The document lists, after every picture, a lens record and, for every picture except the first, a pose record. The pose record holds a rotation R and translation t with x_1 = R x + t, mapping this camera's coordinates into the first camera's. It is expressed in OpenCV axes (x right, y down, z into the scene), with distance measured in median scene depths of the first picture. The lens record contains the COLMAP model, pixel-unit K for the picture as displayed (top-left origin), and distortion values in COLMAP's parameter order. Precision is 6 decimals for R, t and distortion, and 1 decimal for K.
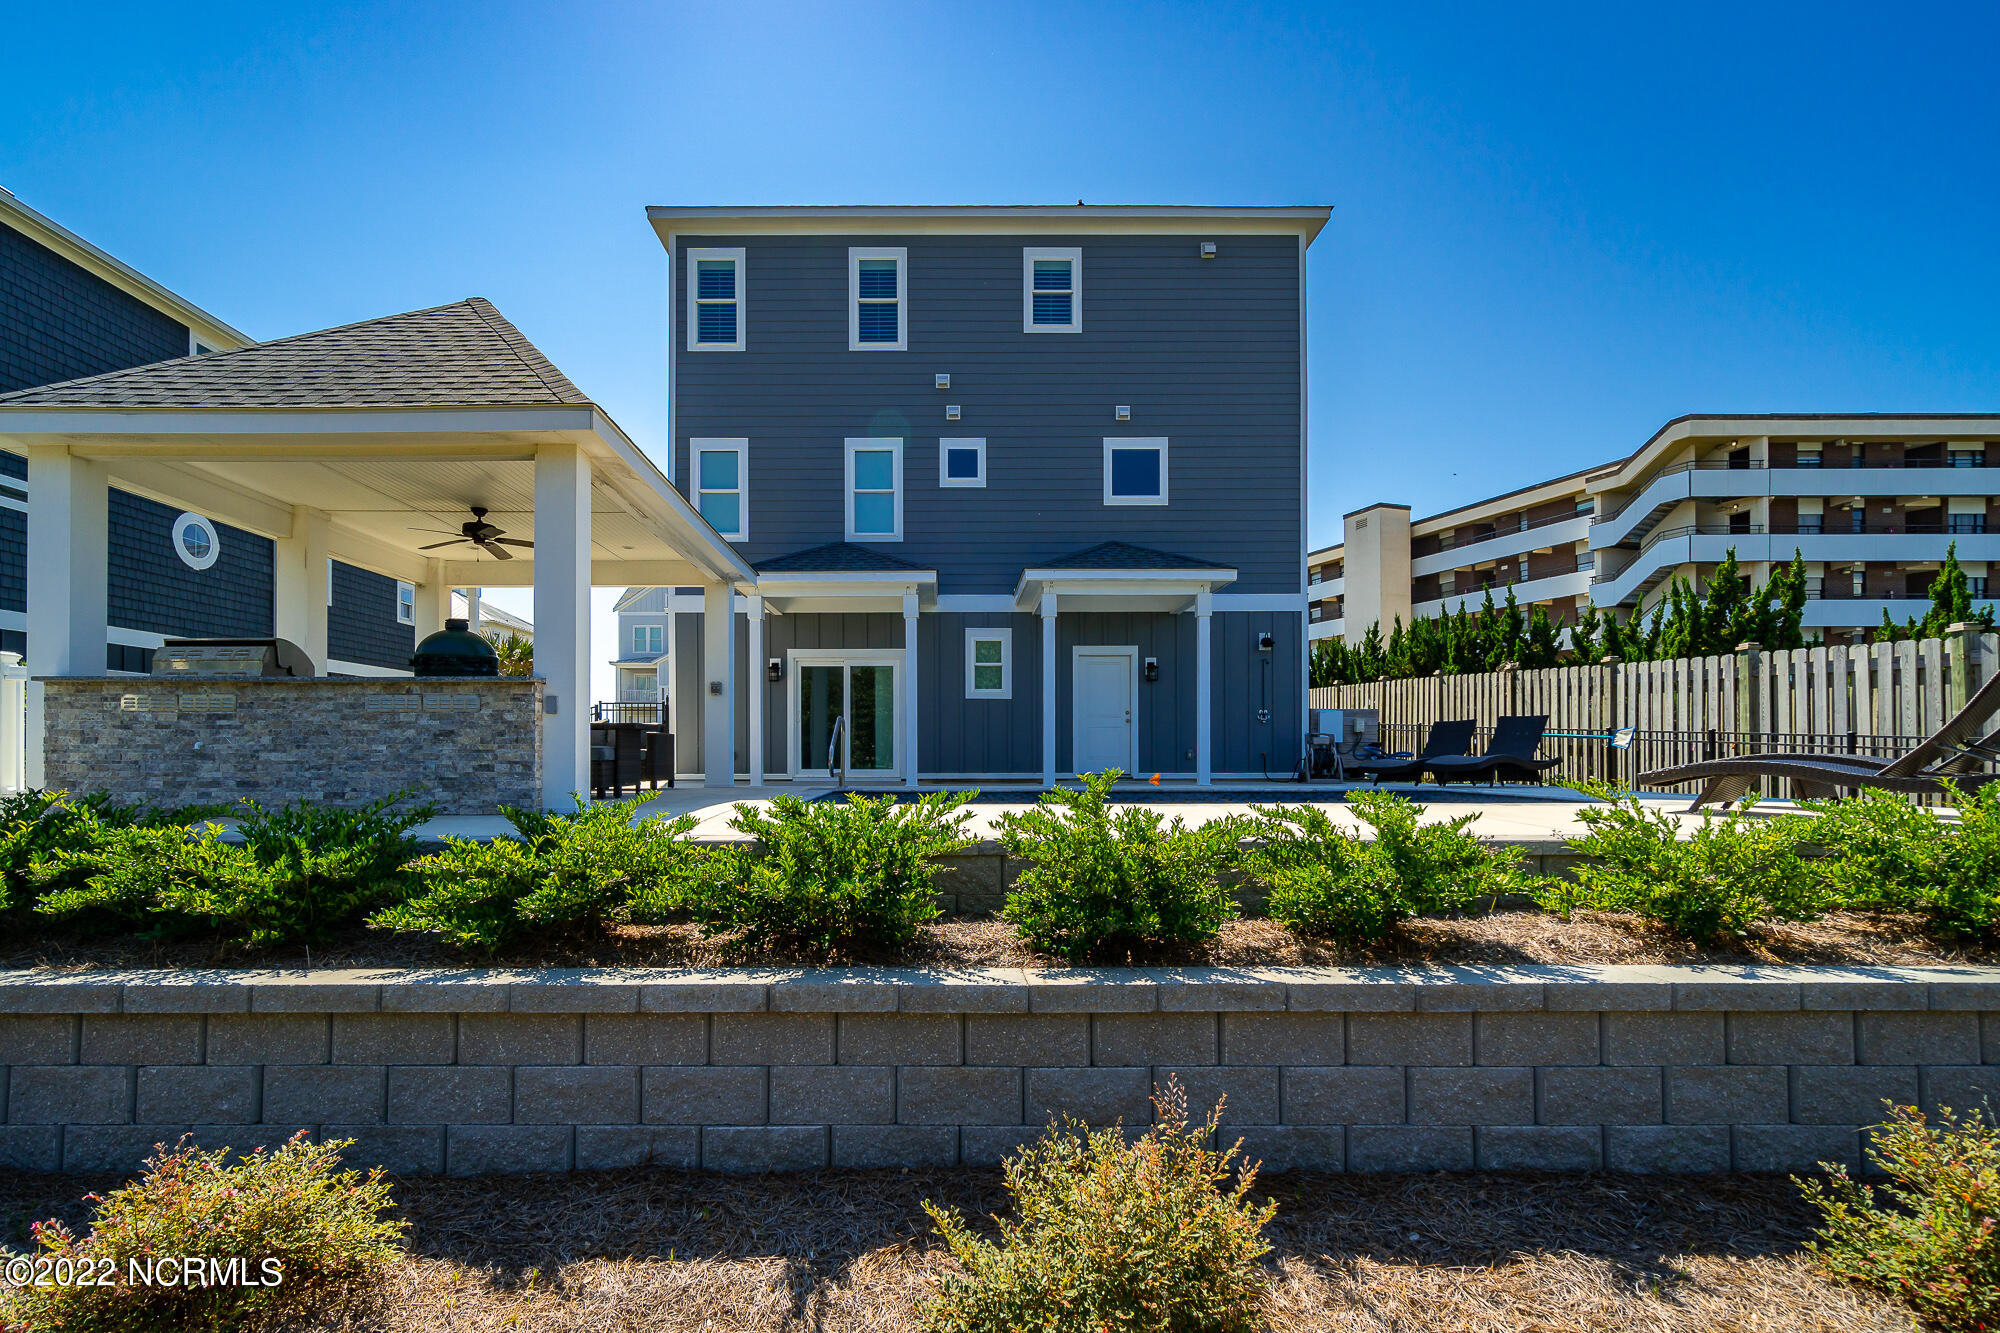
lens RADIAL K [[850.5, 0, 971.0], [0, 850.5, 747.3], [0, 0, 1]] dist [-0.001326, -0.000120]
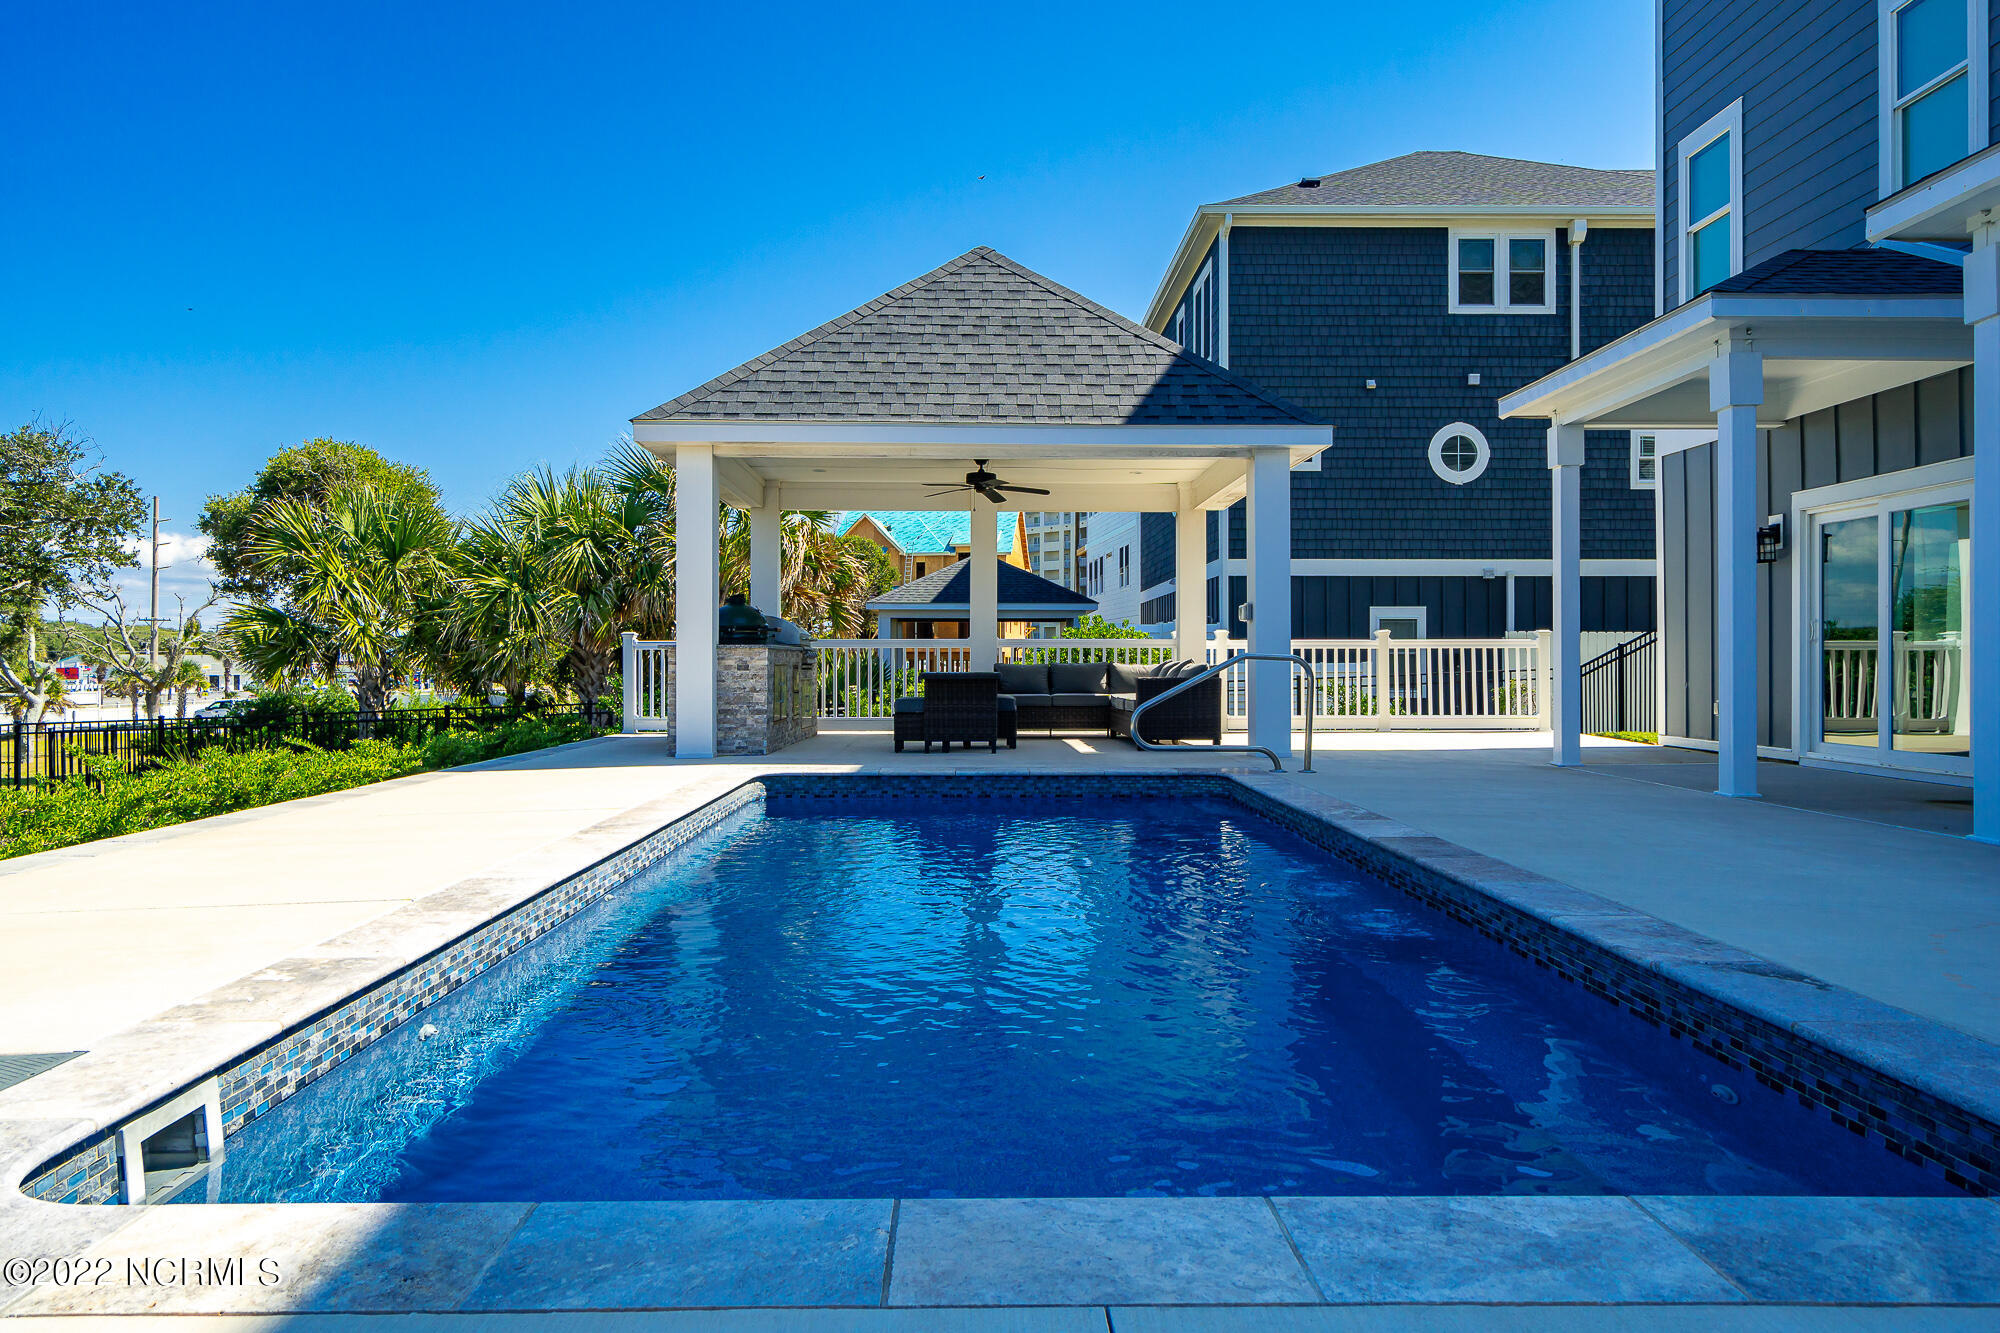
lens RADIAL K [[1228.7, 0, 998.5], [0, 1228.7, 660.8], [0, 0, 1]] dist [-0.008659, -0.002087]
pose [[0.028160, -0.001093, -0.999603, 0.428697], [0.006056, 0.999981, -0.000923, -0.018872], [0.999585, -0.006028, 0.028166, 0.475143]]
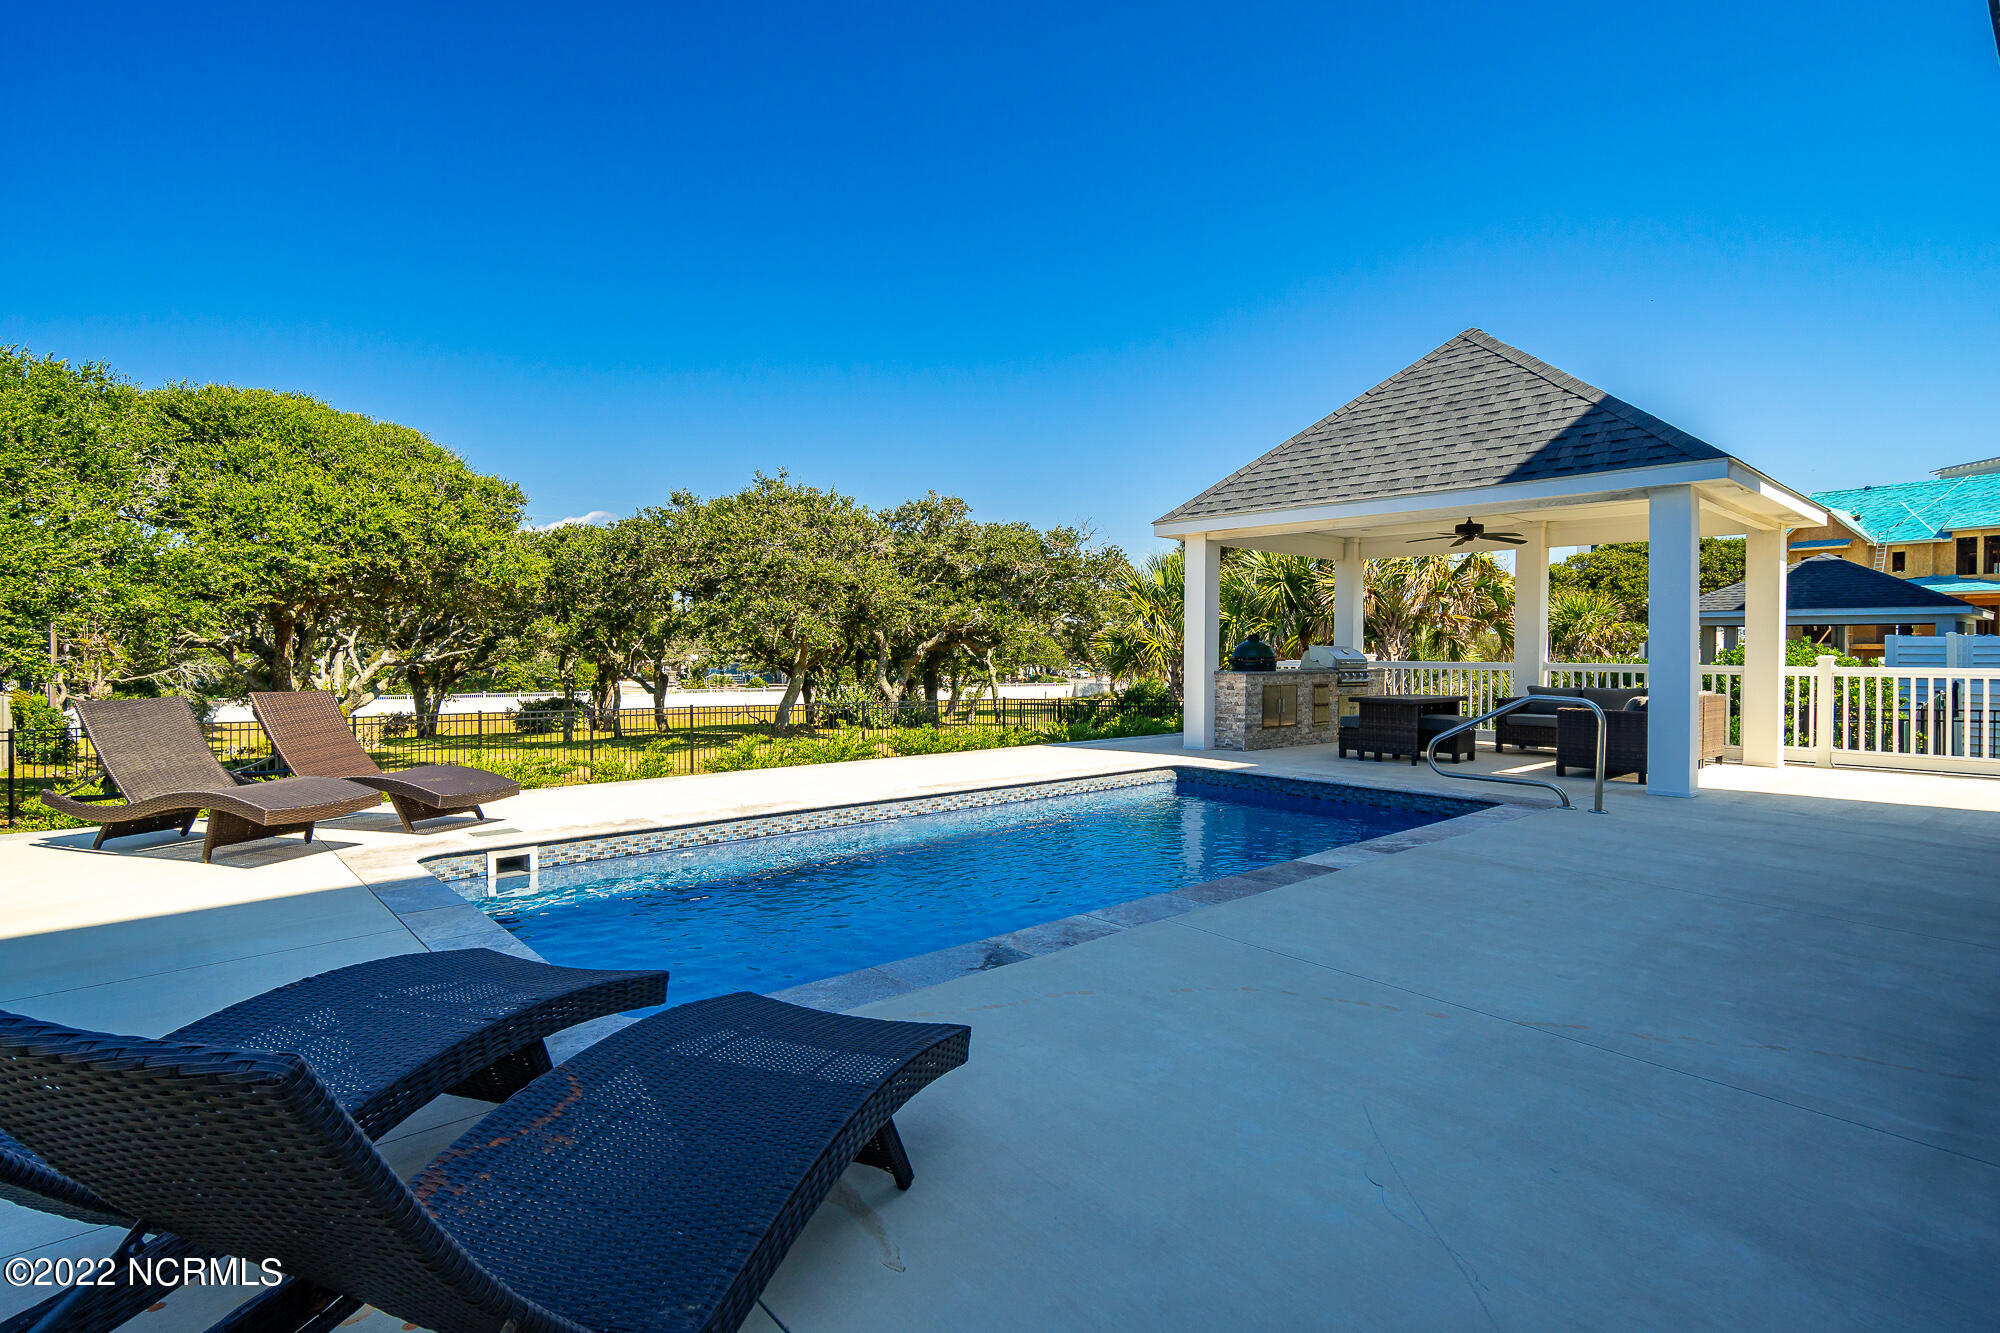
lens RADIAL K [[976.4, 0, 998.7], [0, 976.4, 659.8], [0, 0, 1]] dist [0.001168, 0.000746]
pose [[-0.743873, 0.003681, -0.668311, 0.393965], [-0.001376, 0.999974, 0.007039, -0.040841], [0.668319, 0.006156, -0.743849, 0.760261]]
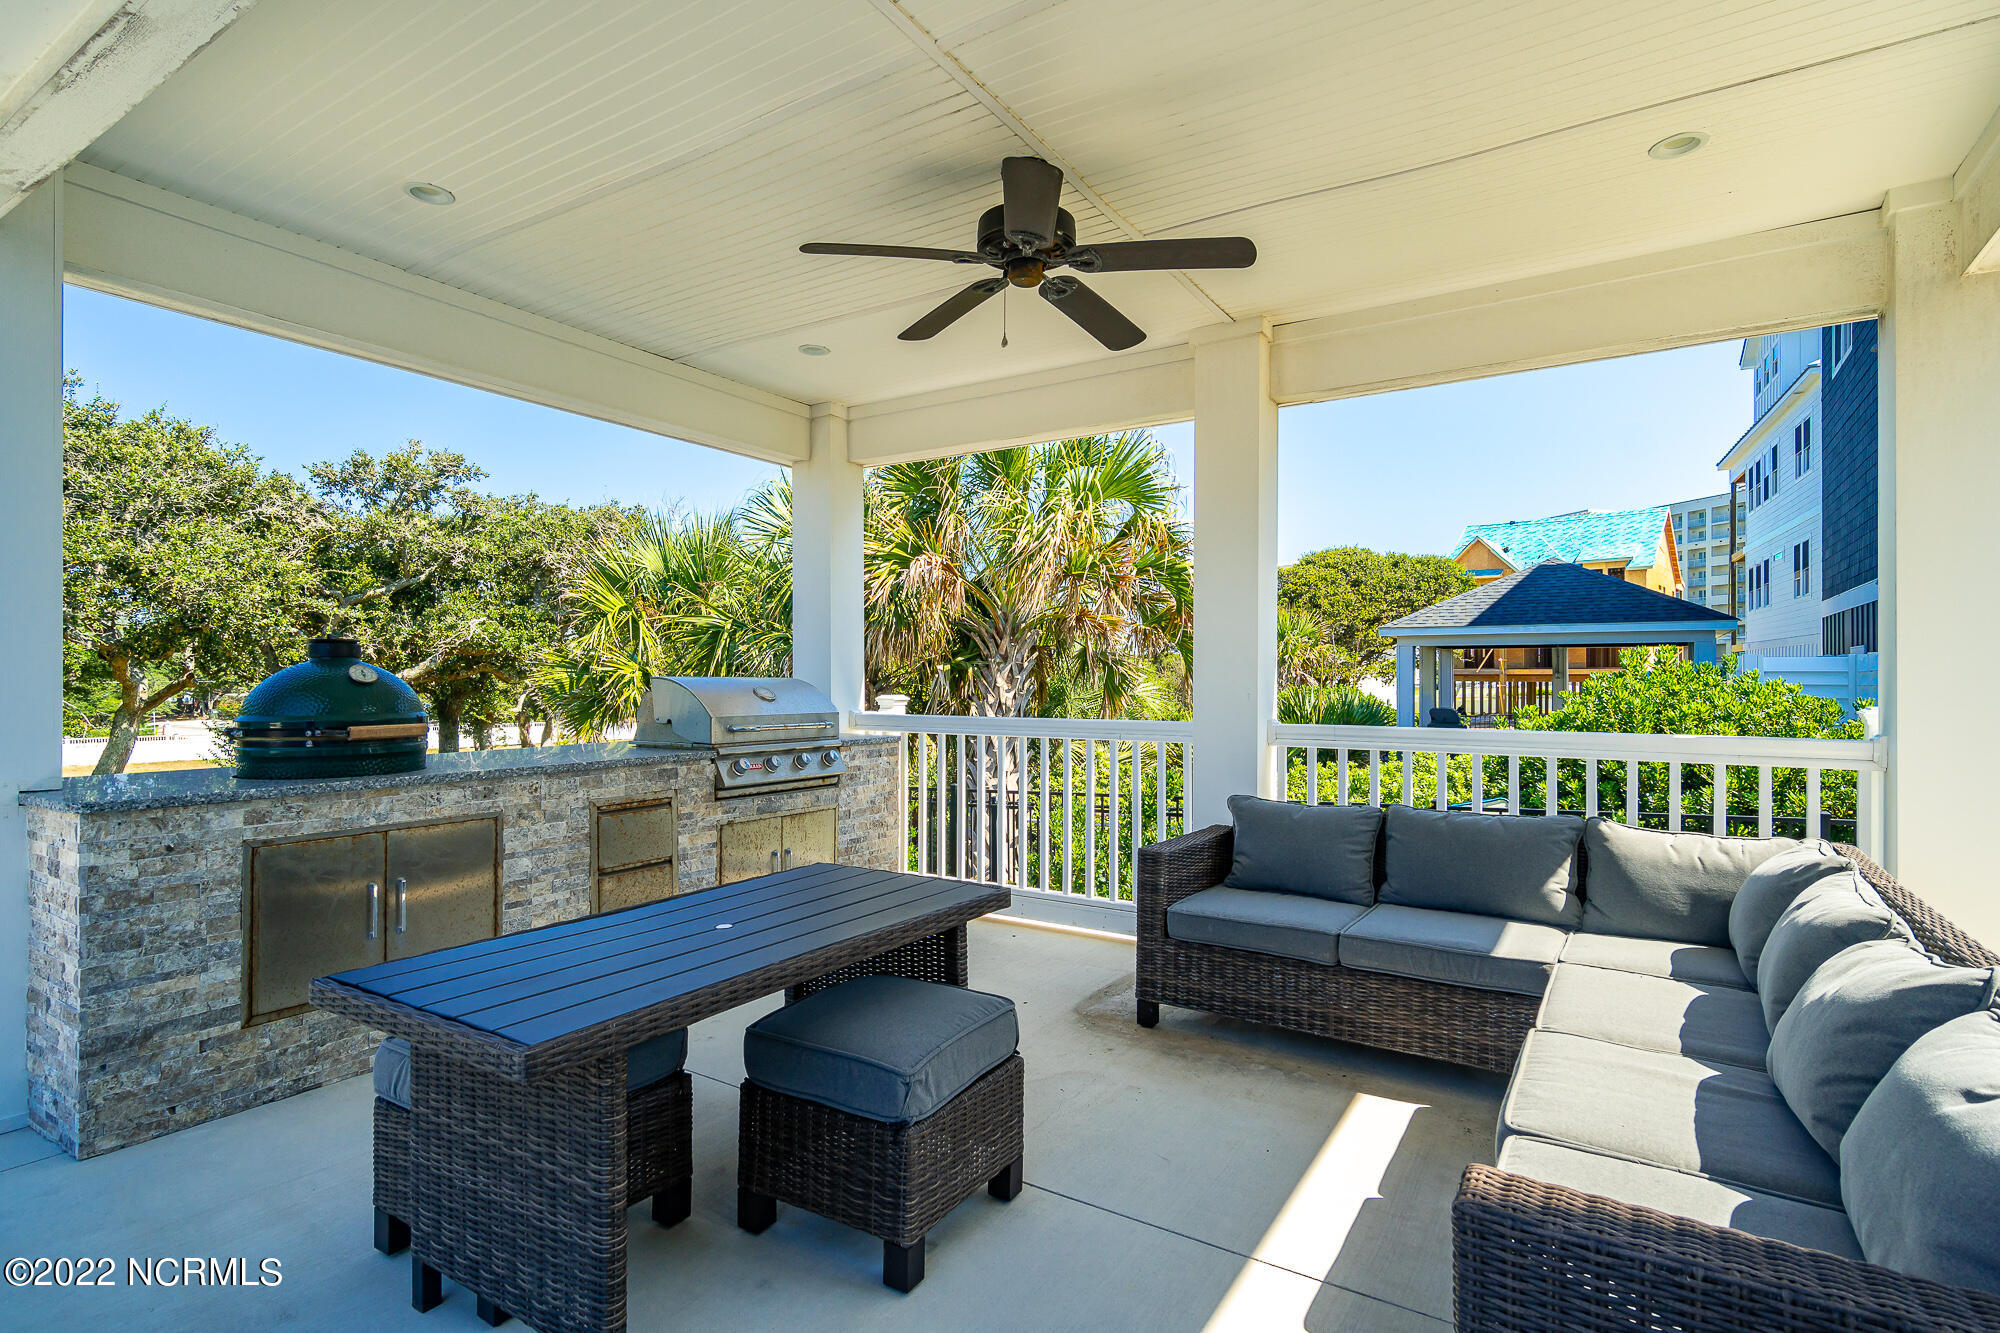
lens RADIAL K [[976.4, 0, 1001.1], [0, 976.4, 676.4], [0, 0, 1]] dist [0.001168, 0.000746]
pose [[-0.538374, -0.000578, -0.842706, -0.127243], [0.004057, 0.999986, -0.003278, -0.046031], [0.842696, -0.005184, -0.538364, 0.573904]]
